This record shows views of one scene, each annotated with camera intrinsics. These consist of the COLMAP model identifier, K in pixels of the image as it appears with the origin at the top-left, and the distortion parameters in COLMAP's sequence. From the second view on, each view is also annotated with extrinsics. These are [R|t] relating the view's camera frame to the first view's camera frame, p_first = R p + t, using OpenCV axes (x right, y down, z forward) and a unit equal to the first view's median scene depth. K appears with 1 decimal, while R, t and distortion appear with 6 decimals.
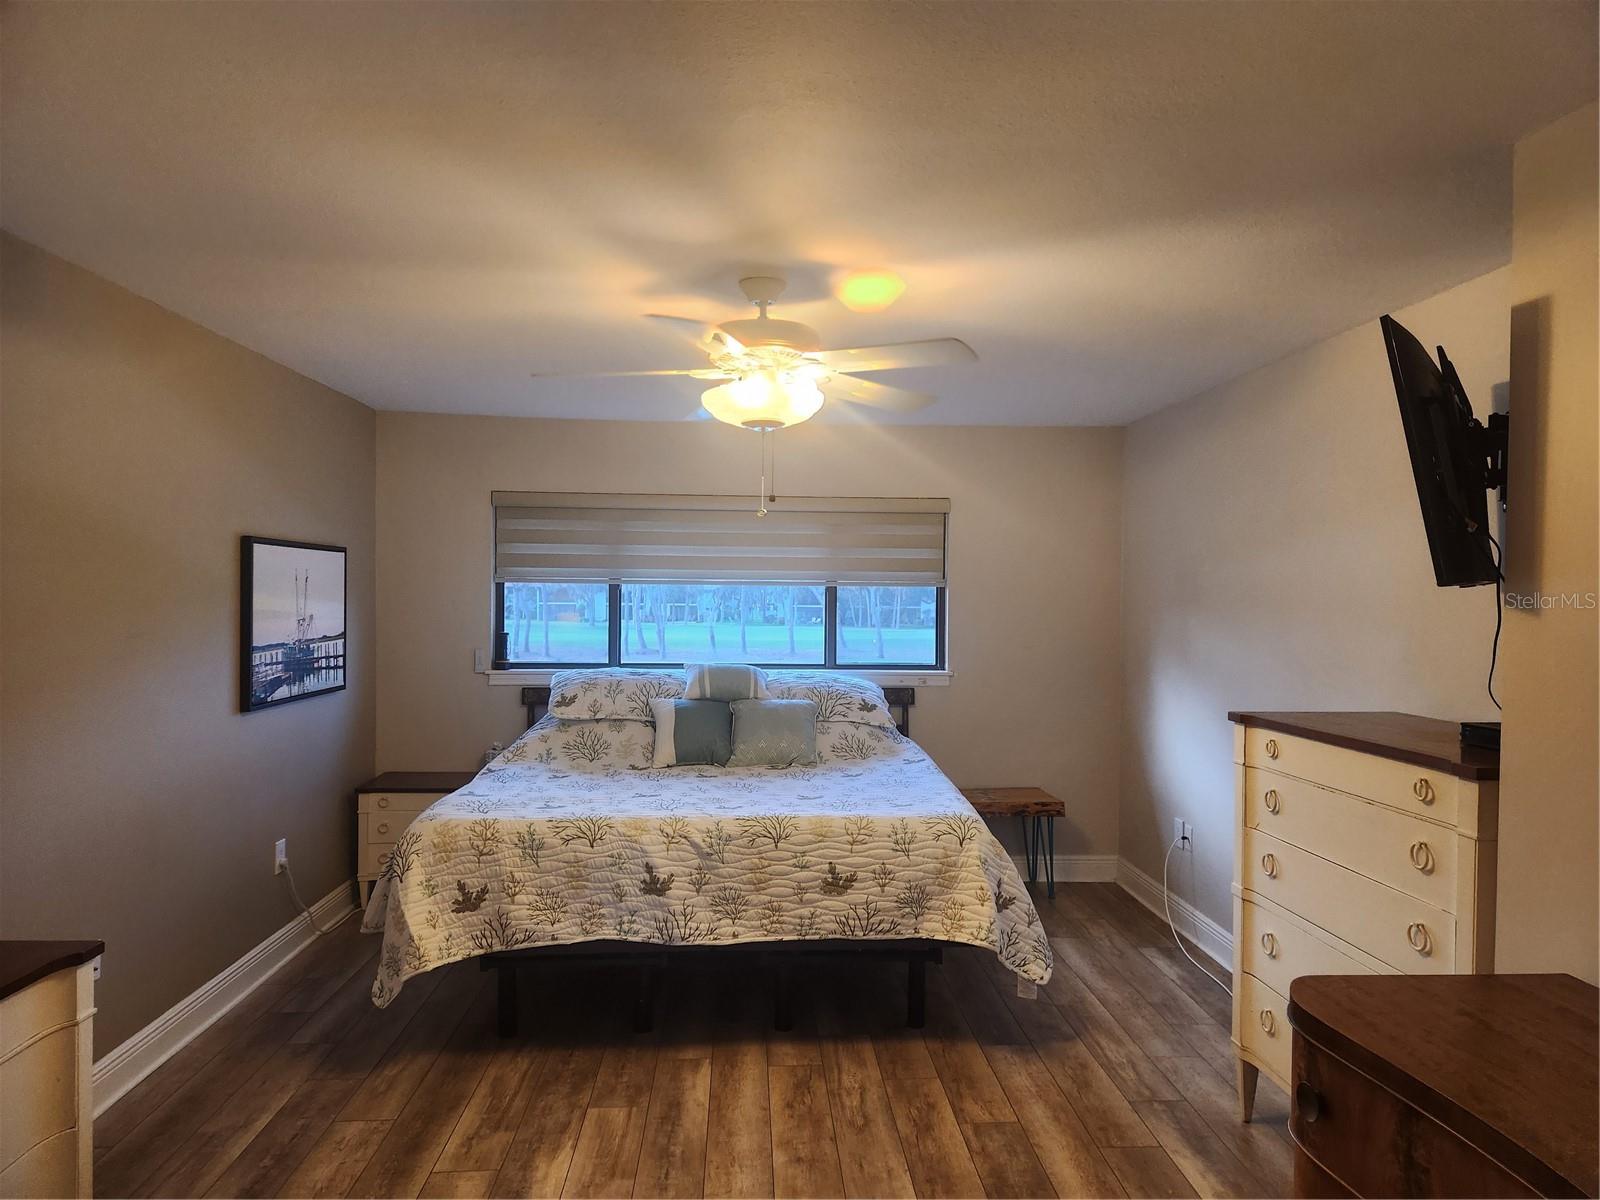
lens RADIAL K [[1067.1, 0, 803.3], [0, 1067.1, 618.6], [0, 0, 1]] dist [0.082960, -0.077018]
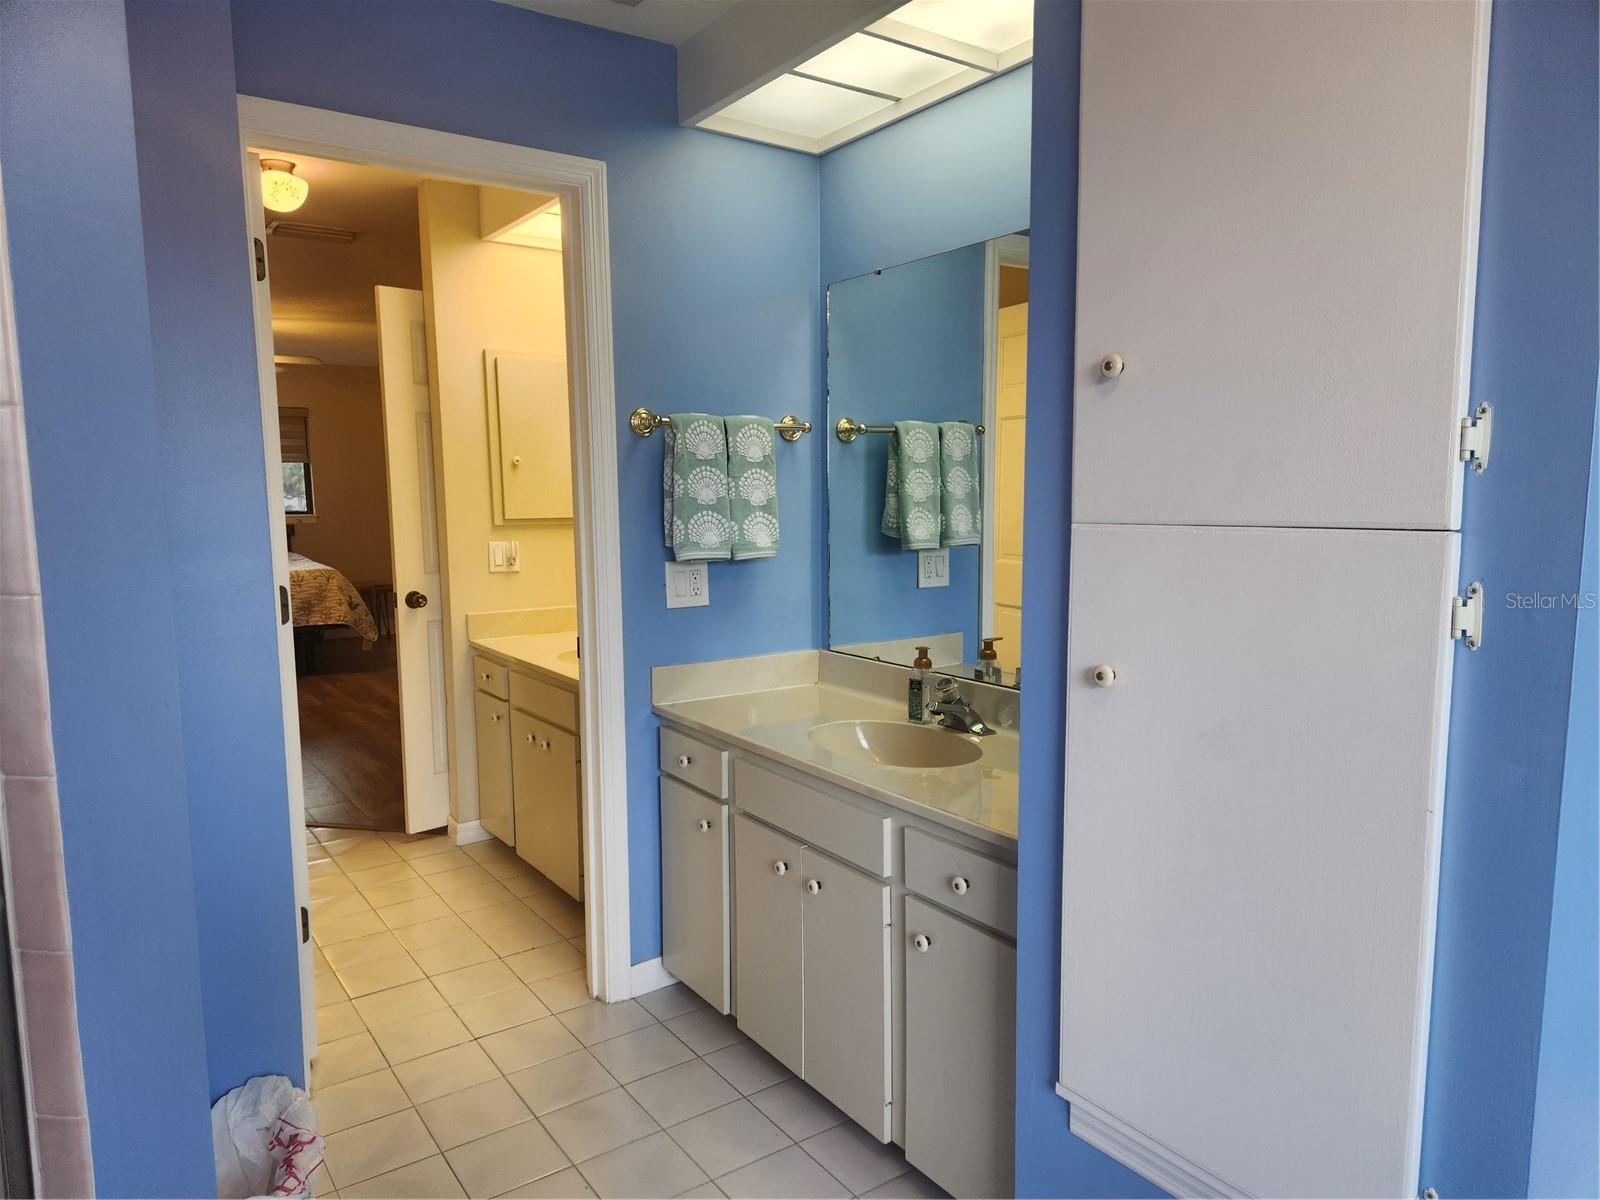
lens RADIAL K [[1067.1, 0, 803.3], [0, 1067.1, 618.6], [0, 0, 1]] dist [0.082960, -0.077018]
pose [[0.848384, -0.079346, 0.523401, -0.174666], [0.033608, 0.994782, 0.096331, 0.112513], [-0.528314, -0.064135, 0.846624, -1.267267]]
